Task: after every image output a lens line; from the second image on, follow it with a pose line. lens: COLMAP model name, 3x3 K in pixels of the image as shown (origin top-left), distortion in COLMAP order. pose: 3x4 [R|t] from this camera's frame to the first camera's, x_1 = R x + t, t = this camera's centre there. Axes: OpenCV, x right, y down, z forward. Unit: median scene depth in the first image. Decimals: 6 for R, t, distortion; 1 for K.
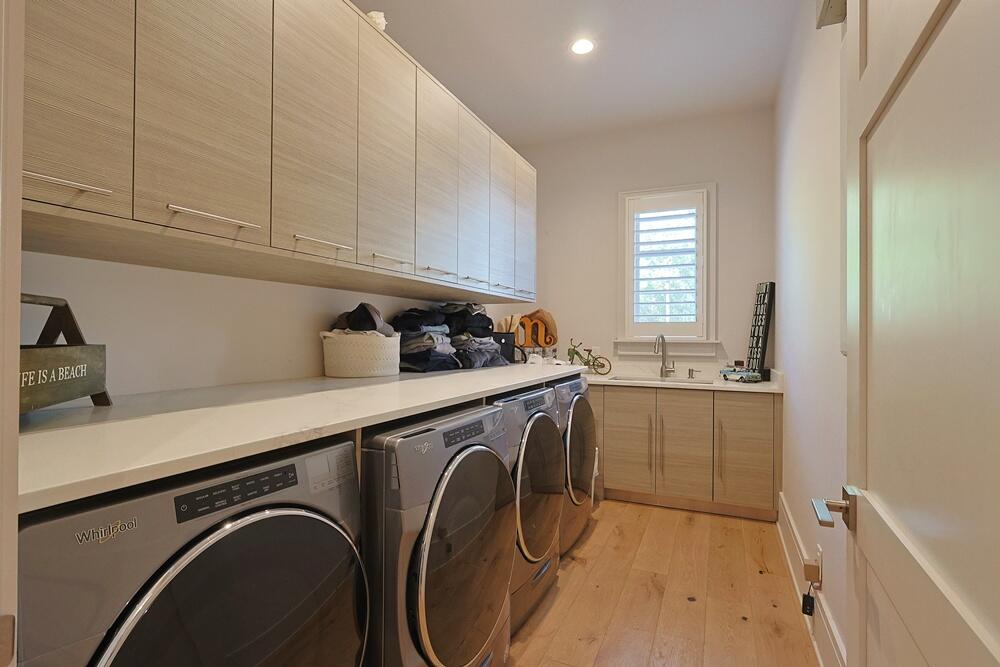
lens RADIAL K [[486.5, 0, 500.0], [0, 486.5, 333.5], [0, 0, 1]] dist [-0.001951, -0.000140]
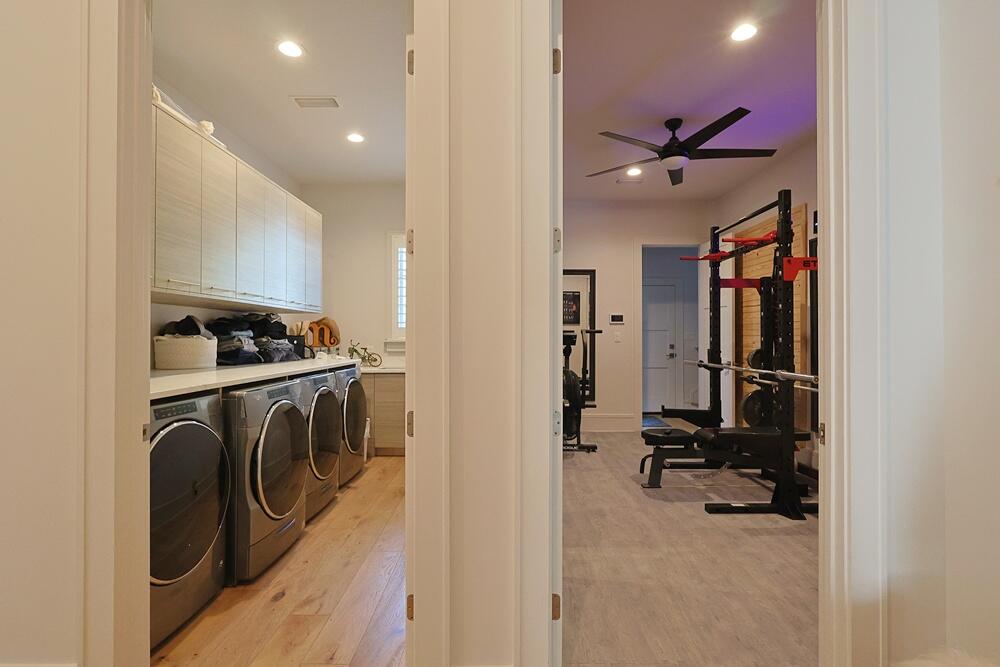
lens RADIAL K [[486.5, 0, 500.0], [0, 486.5, 333.5], [0, 0, 1]] dist [-0.001951, -0.000140]
pose [[0.912882, -0.003089, 0.408211, -0.031433], [0.004196, 0.999990, -0.001818, -0.003756], [-0.408201, 0.003372, 0.912886, -0.520908]]
